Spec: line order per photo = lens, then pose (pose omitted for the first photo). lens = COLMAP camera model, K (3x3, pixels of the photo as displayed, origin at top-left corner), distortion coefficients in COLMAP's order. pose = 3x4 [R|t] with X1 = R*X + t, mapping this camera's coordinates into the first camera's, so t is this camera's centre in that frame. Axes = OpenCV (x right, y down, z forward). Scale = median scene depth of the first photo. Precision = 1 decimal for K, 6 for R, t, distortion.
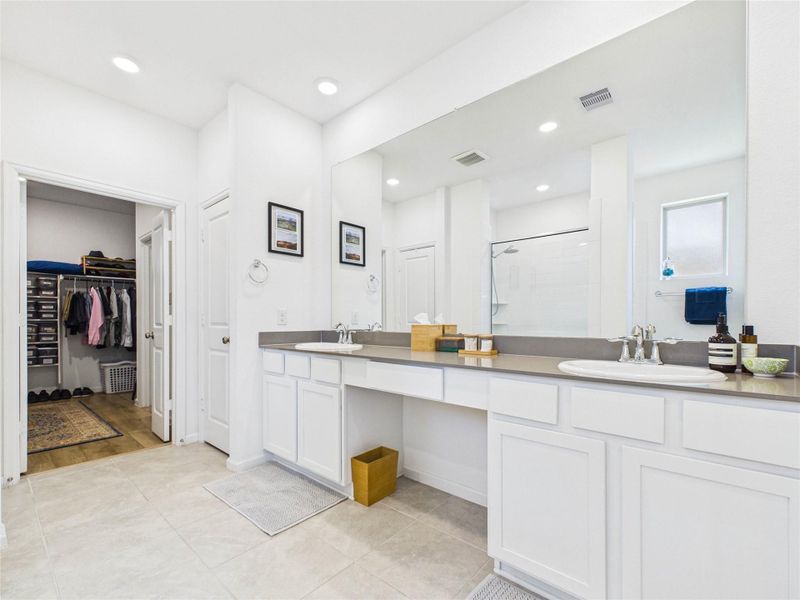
lens RADIAL K [[351.7, 0, 416.2], [0, 351.7, 322.4], [0, 0, 1]] dist [-0.002821, 0.000561]
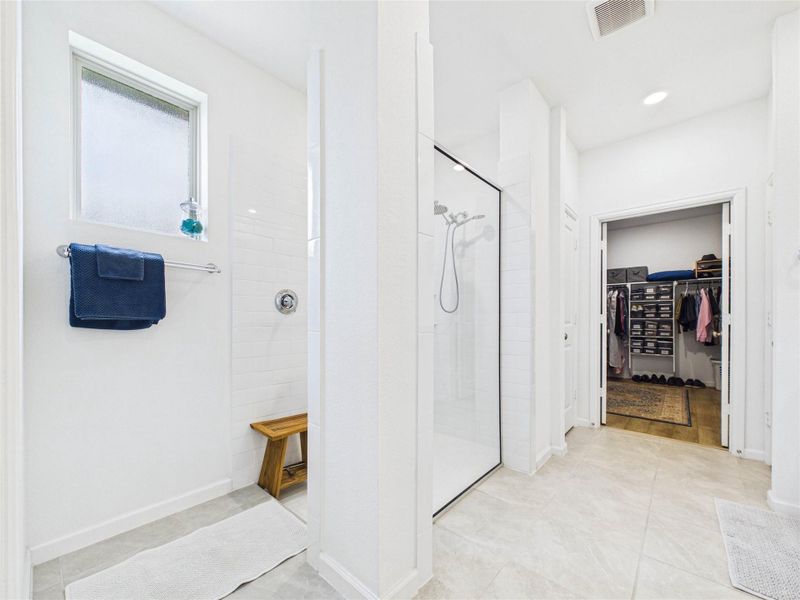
lens RADIAL K [[323.7, 0, 394.6], [0, 323.7, 321.9], [0, 0, 1]] dist [0.003503, -0.000928]
pose [[-0.032011, 0.009305, -0.999444, 0.189685], [-0.006288, 0.999935, 0.009511, -0.002026], [0.999468, 0.006589, -0.031950, 0.127197]]
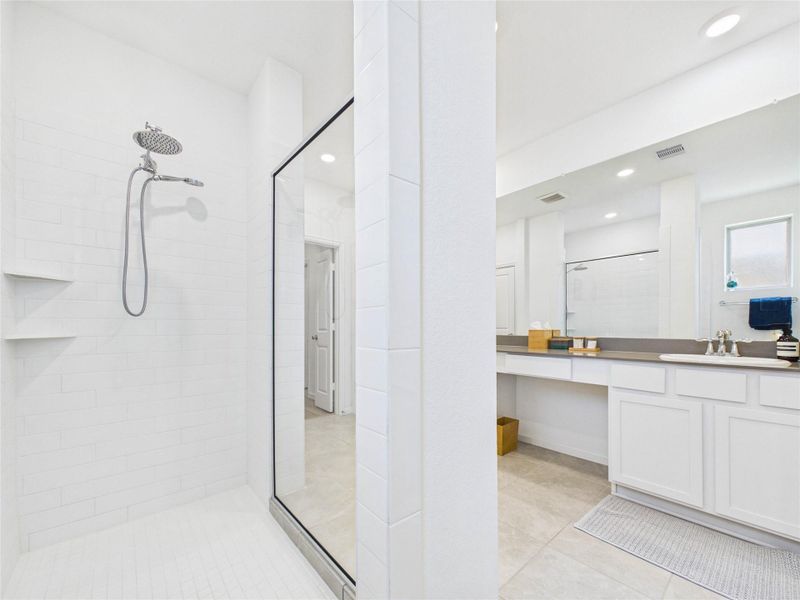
lens RADIAL K [[323.7, 0, 406.7], [0, 323.7, 327.2], [0, 0, 1]] dist [0.003503, -0.000928]
pose [[0.989217, -0.001114, -0.146452, -0.211529], [0.000621, 0.999994, -0.003418, 0.000189], [0.146455, 0.003290, 0.989212, -0.241280]]
